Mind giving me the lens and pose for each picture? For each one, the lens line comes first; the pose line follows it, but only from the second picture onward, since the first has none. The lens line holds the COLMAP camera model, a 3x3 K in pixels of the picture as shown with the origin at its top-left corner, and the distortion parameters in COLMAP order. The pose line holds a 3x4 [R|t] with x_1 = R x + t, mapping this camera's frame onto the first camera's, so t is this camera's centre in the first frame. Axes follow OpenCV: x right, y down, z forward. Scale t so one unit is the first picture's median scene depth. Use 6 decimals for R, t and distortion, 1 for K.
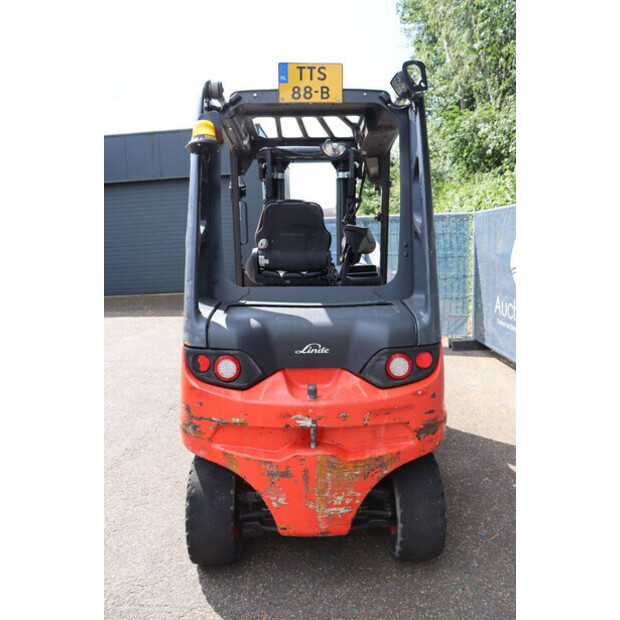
lens RADIAL K [[506.9, 0, 310.0], [0, 506.9, 310.0], [0, 0, 1]] dist [-0.154438, 0.117184]
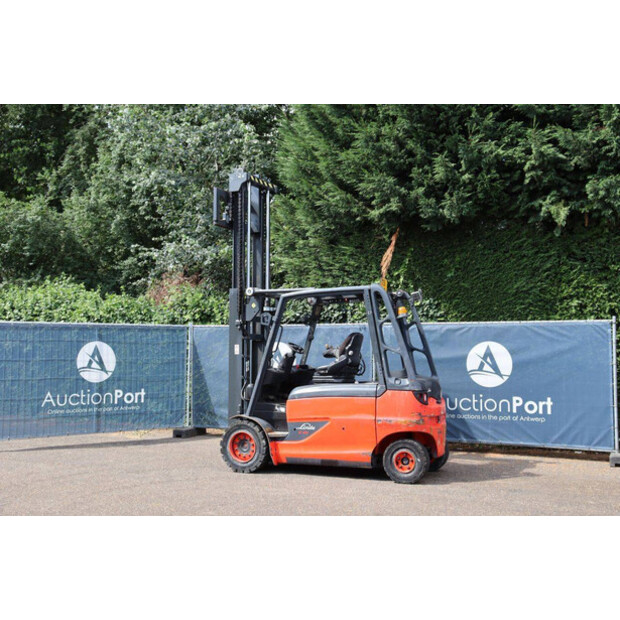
lens RADIAL K [[748.7, 0, 310.0], [0, 748.7, 310.0], [0, 0, 1]] dist [0.001992, 0.037374]
pose [[0.399840, 0.059431, 0.914656, -4.278547], [0.107840, 0.987915, -0.111333, 0.028745], [-0.910219, 0.143151, 0.388599, -0.108846]]
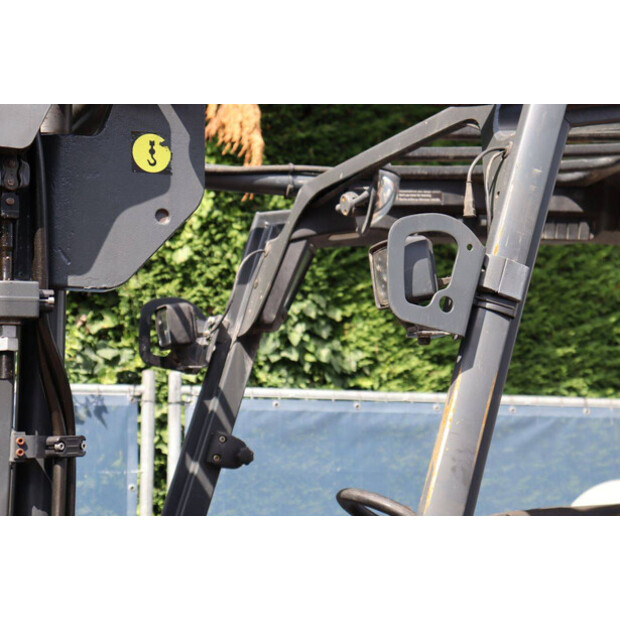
lens RADIAL K [[1439.1, 0, 317.3], [0, 1439.1, 310.3], [0, 0, 1]] dist [0.386937, 0.176215]
pose [[-0.392016, 0.121964, 0.911838, -1.100323], [0.120276, 0.989460, -0.080637, -0.354937], [-0.912062, 0.078061, -0.402554, 2.322998]]
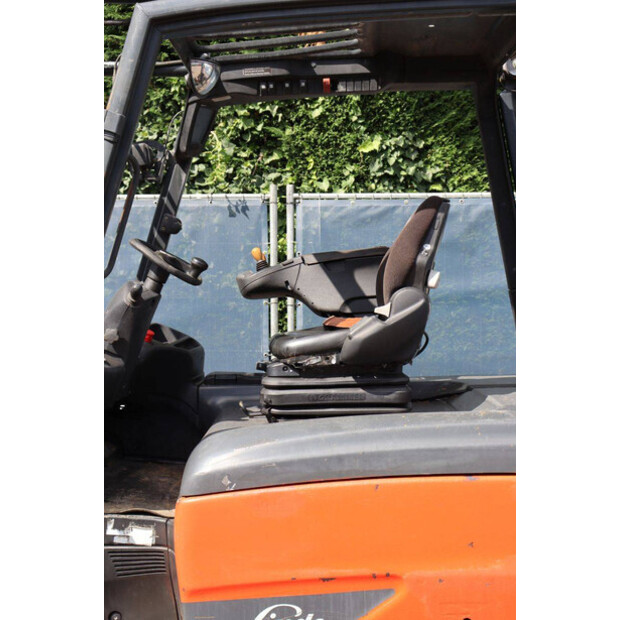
lens RADIAL K [[964.6, 0, 309.6], [0, 964.6, 316.9], [0, 0, 1]] dist [0.122179, 0.045533]
pose [[-0.005385, -0.036451, 0.999321, -1.501807], [0.131488, 0.990633, 0.036843, -0.208671], [-0.991303, 0.131597, -0.000542, 1.607577]]
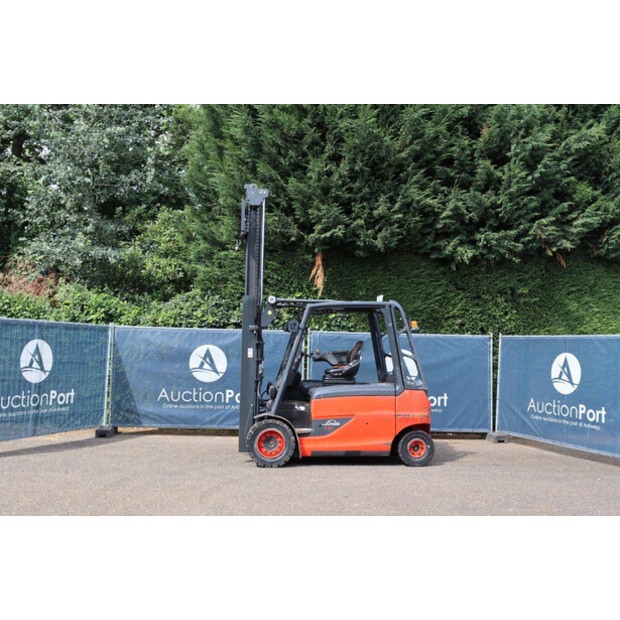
lens RADIAL K [[647.1, 0, 310.0], [0, 647.1, 310.0], [0, 0, 1]] dist [-0.073093, 0.024496]
pose [[-0.116717, 0.074593, 0.990360, -4.503856], [0.102529, 0.992753, -0.062690, -0.272377], [-0.987859, 0.094223, -0.123519, 2.285937]]
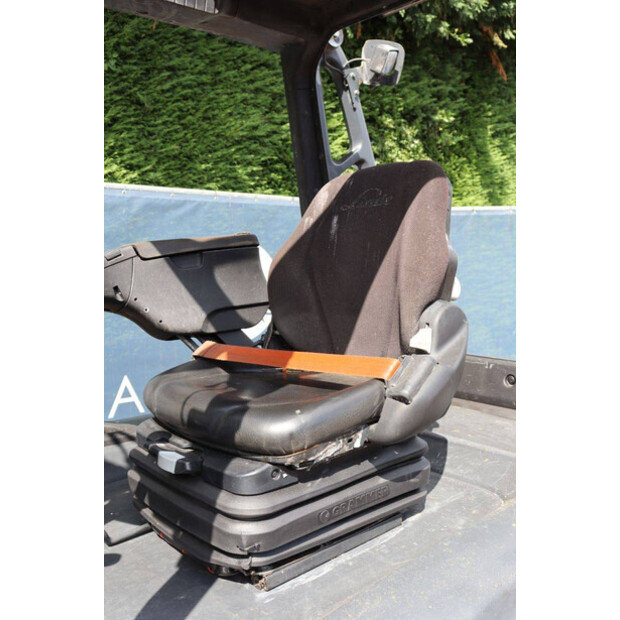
lens RADIAL K [[597.4, 0, 310.0], [0, 597.4, 310.0], [0, 0, 1]] dist [-0.082091, 0.021268]
pose [[-0.667676, -0.061049, 0.741945, -0.455193], [0.095149, 0.981460, 0.166382, -0.270959], [-0.738346, 0.181685, -0.649488, 1.884418]]
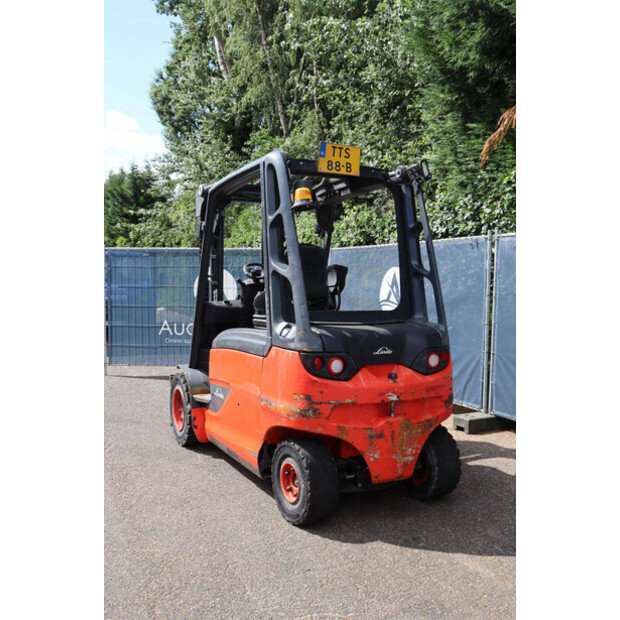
lens RADIAL K [[647.1, 0, 310.0], [0, 647.1, 310.0], [0, 0, 1]] dist [-0.073093, 0.024496]
pose [[0.889801, 0.000431, 0.456349, -1.065609], [0.034934, 0.997001, -0.069056, 0.082134], [-0.455010, 0.077388, 0.887117, -0.597176]]
